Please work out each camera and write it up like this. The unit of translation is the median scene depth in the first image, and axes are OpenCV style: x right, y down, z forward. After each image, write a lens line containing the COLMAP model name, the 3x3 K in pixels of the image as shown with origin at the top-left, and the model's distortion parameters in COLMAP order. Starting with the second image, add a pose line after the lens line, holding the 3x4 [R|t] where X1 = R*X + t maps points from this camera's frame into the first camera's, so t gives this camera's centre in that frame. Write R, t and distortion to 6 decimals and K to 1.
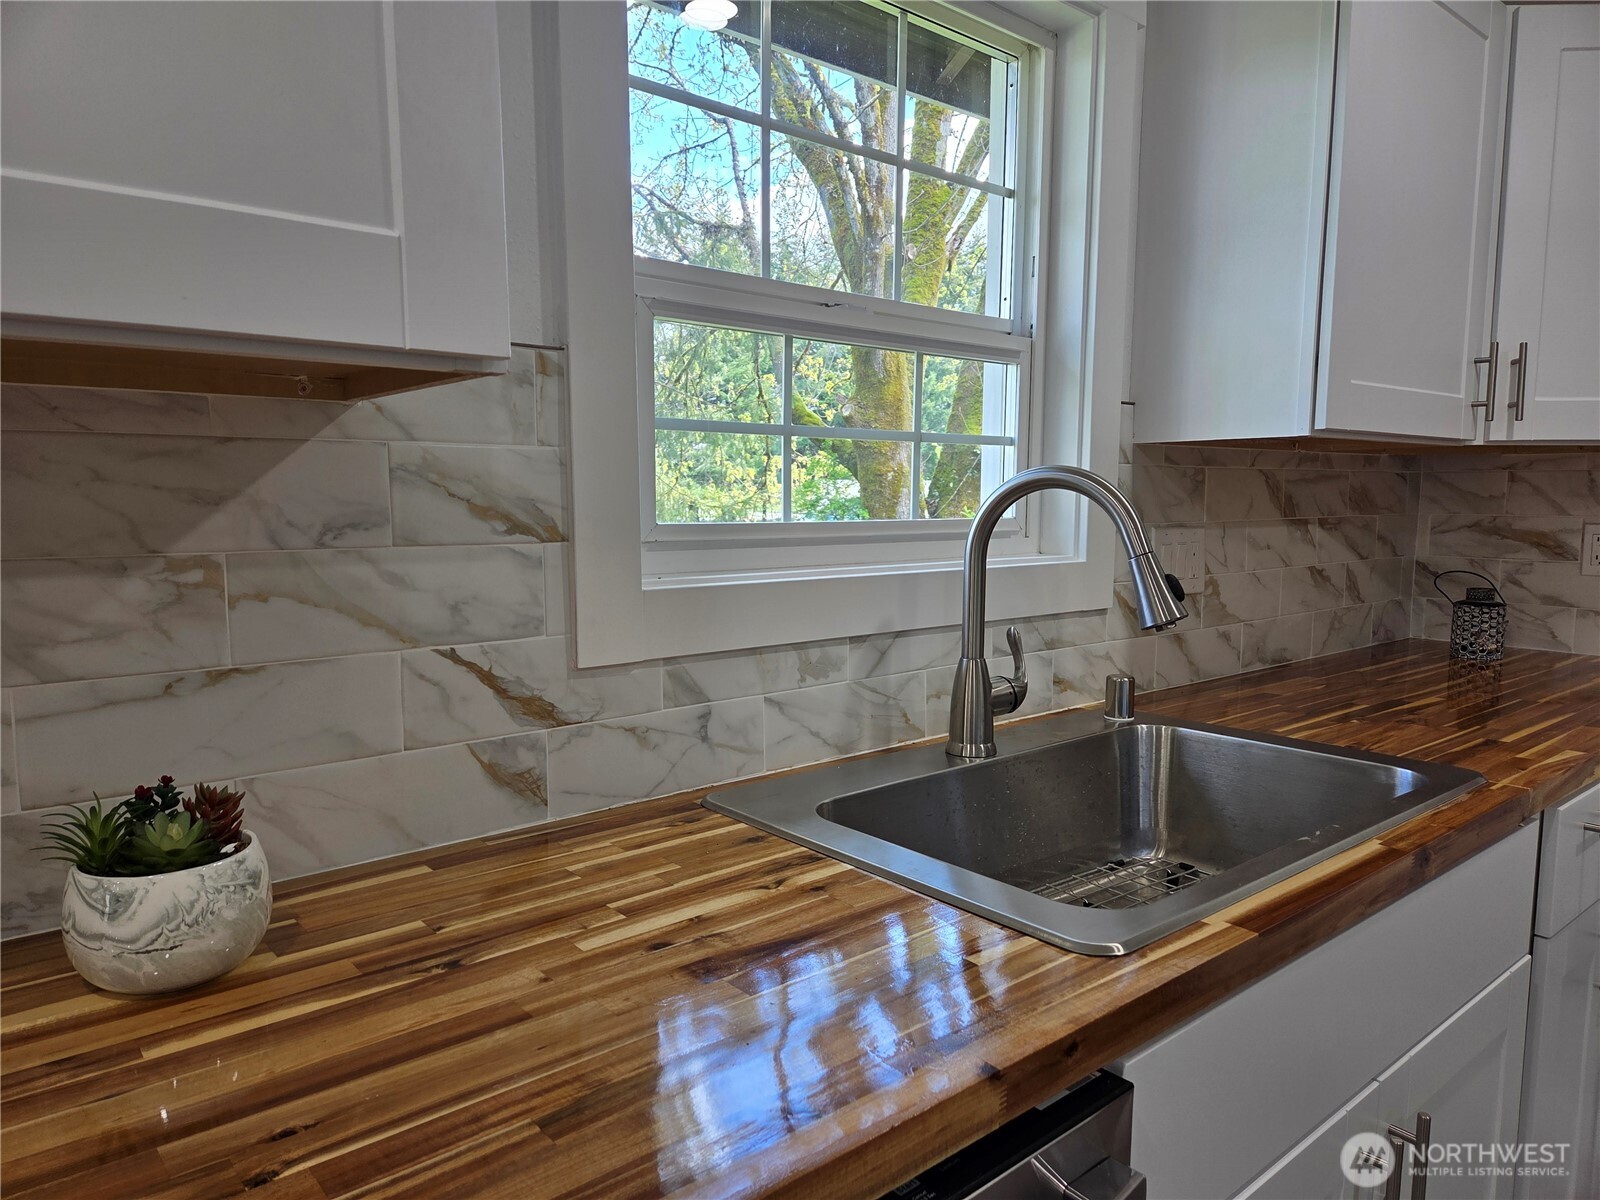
lens RADIAL K [[1069.1, 0, 793.0], [0, 1069.1, 609.1], [0, 0, 1]] dist [0.075481, -0.064667]
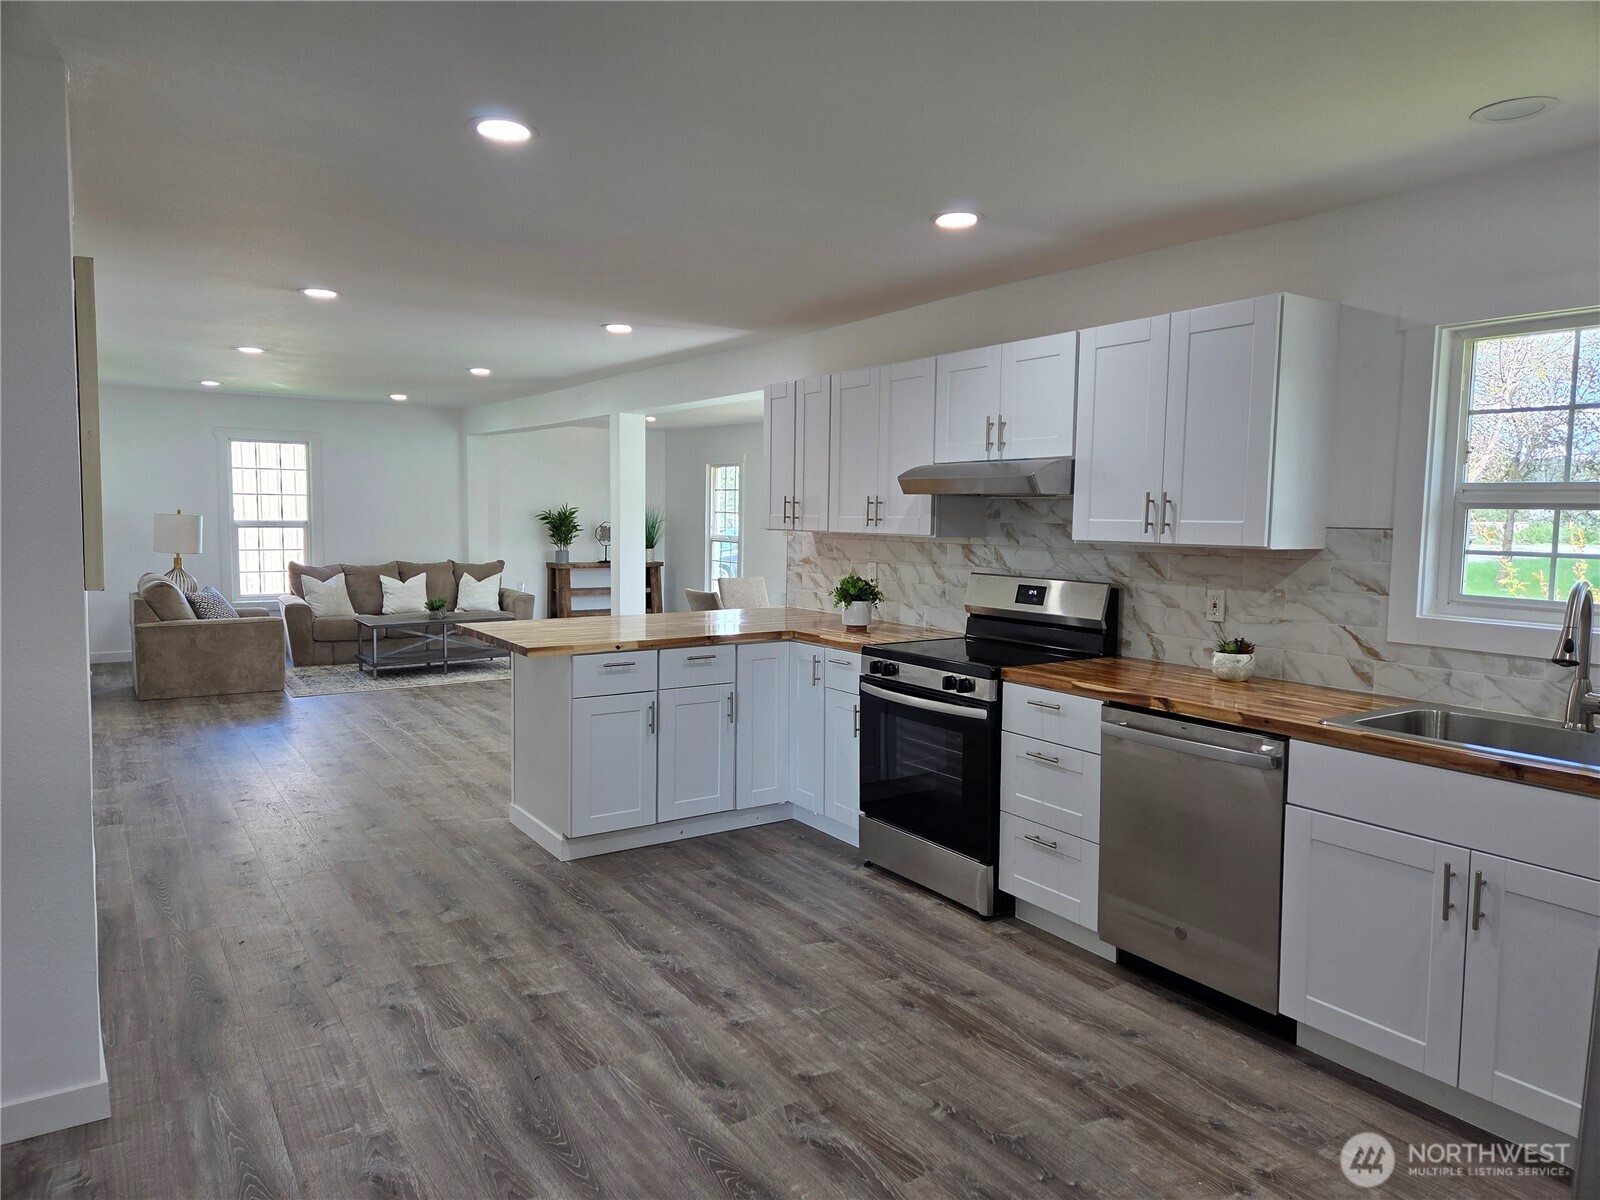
lens RADIAL K [[1069.1, 0, 804.2], [0, 1069.1, 593.6], [0, 0, 1]] dist [0.075481, -0.064667]
pose [[-0.113590, 0.075912, -0.990623, 2.206200], [-0.116318, 0.989204, 0.089141, -0.114645], [0.986695, 0.125353, -0.103534, -0.172749]]
